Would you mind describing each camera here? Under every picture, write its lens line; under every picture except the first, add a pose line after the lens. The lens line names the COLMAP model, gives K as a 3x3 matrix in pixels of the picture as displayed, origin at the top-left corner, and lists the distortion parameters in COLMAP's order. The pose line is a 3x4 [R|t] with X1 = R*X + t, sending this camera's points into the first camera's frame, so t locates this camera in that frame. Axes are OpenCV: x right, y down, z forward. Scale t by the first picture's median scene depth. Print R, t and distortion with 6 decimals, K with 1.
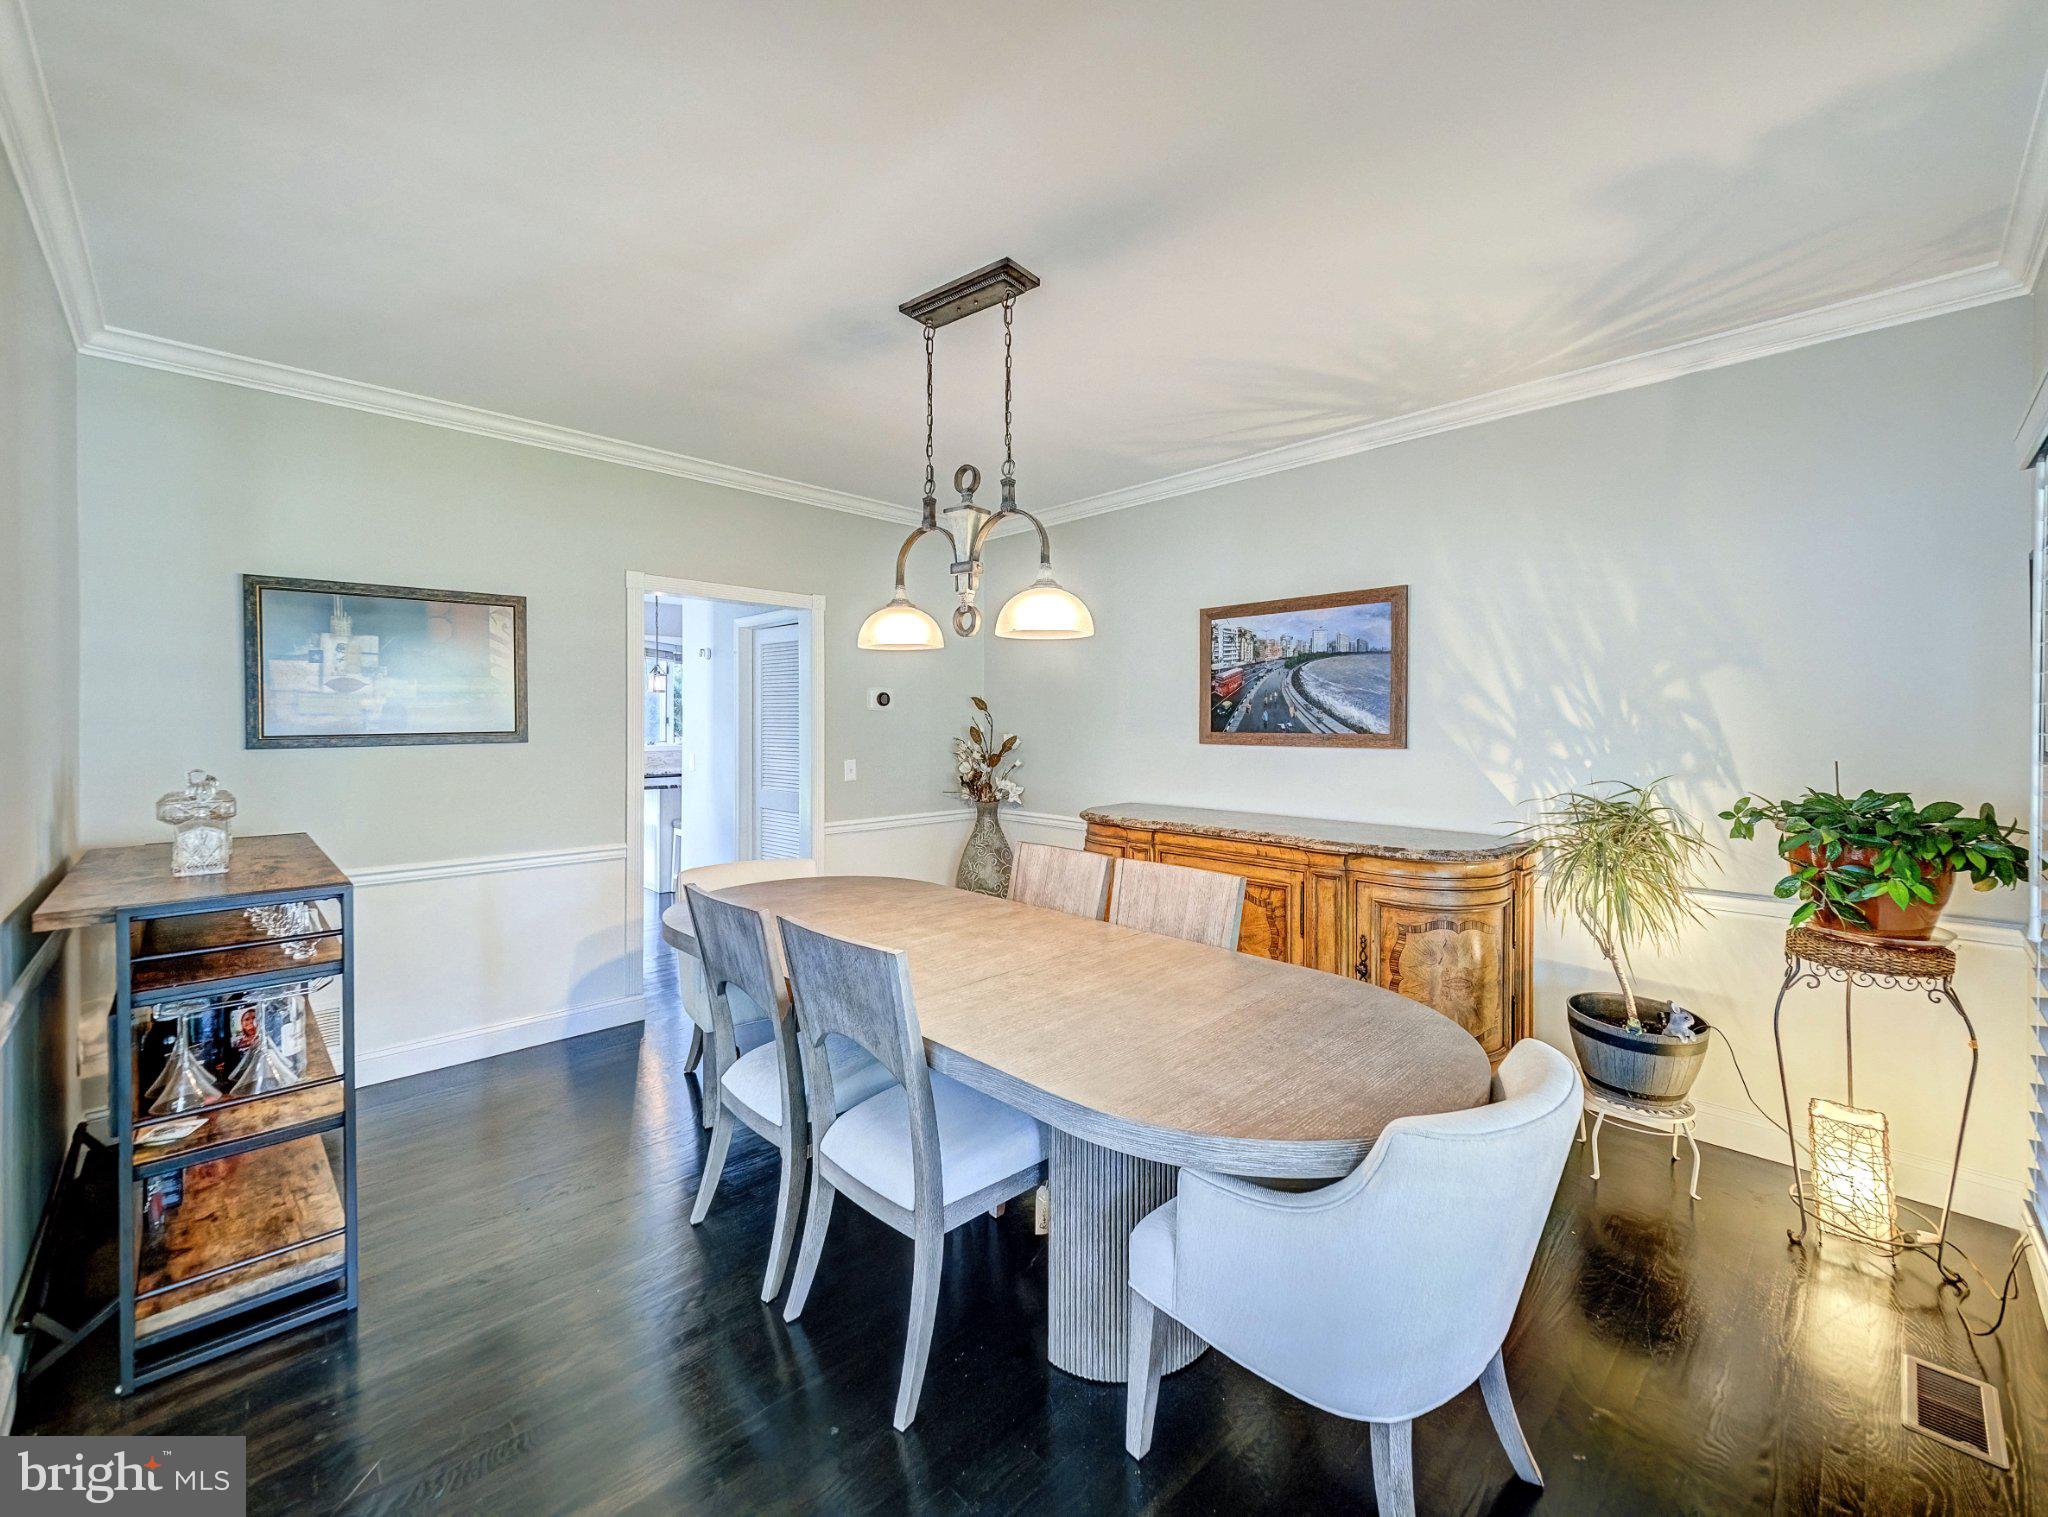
lens RADIAL K [[835.2, 0, 1020.0], [0, 835.2, 705.2], [0, 0, 1]] dist [0.007759, -0.000179]
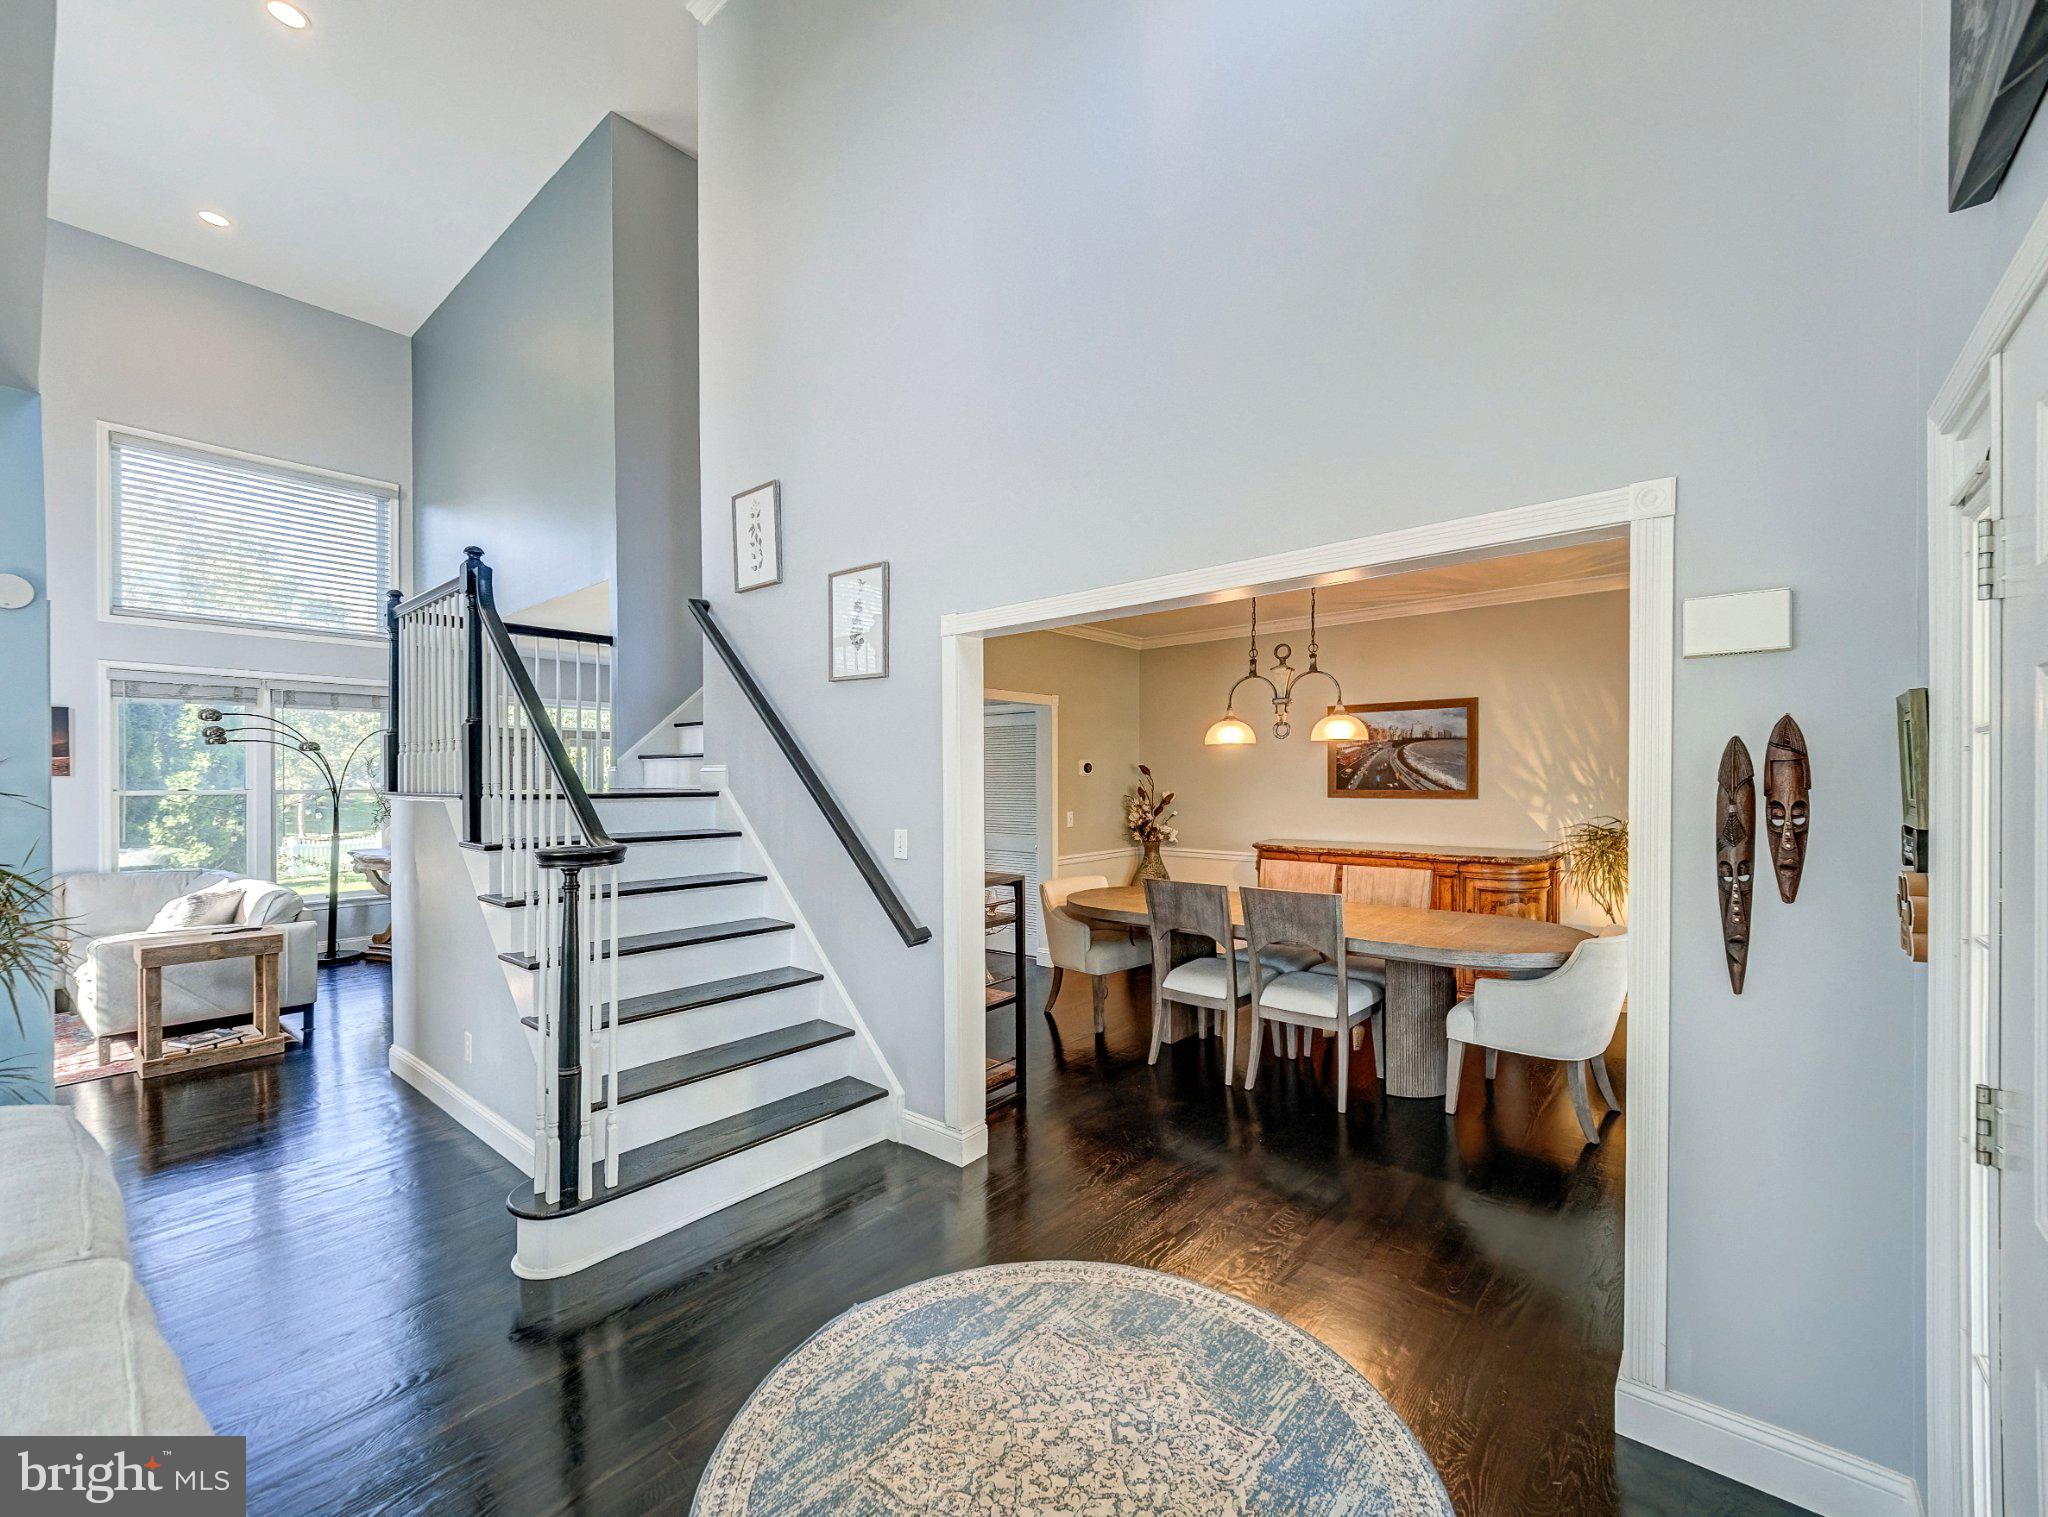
lens RADIAL K [[849.7, 0, 1024.0], [0, 849.7, 758.5], [0, 0, 1]] dist [-0.000880, -0.000346]
pose [[0.995341, -0.007446, 0.096128, -0.557309], [0.007533, 0.999971, -0.000537, -0.031383], [-0.096121, 0.001258, 0.995369, -0.535426]]
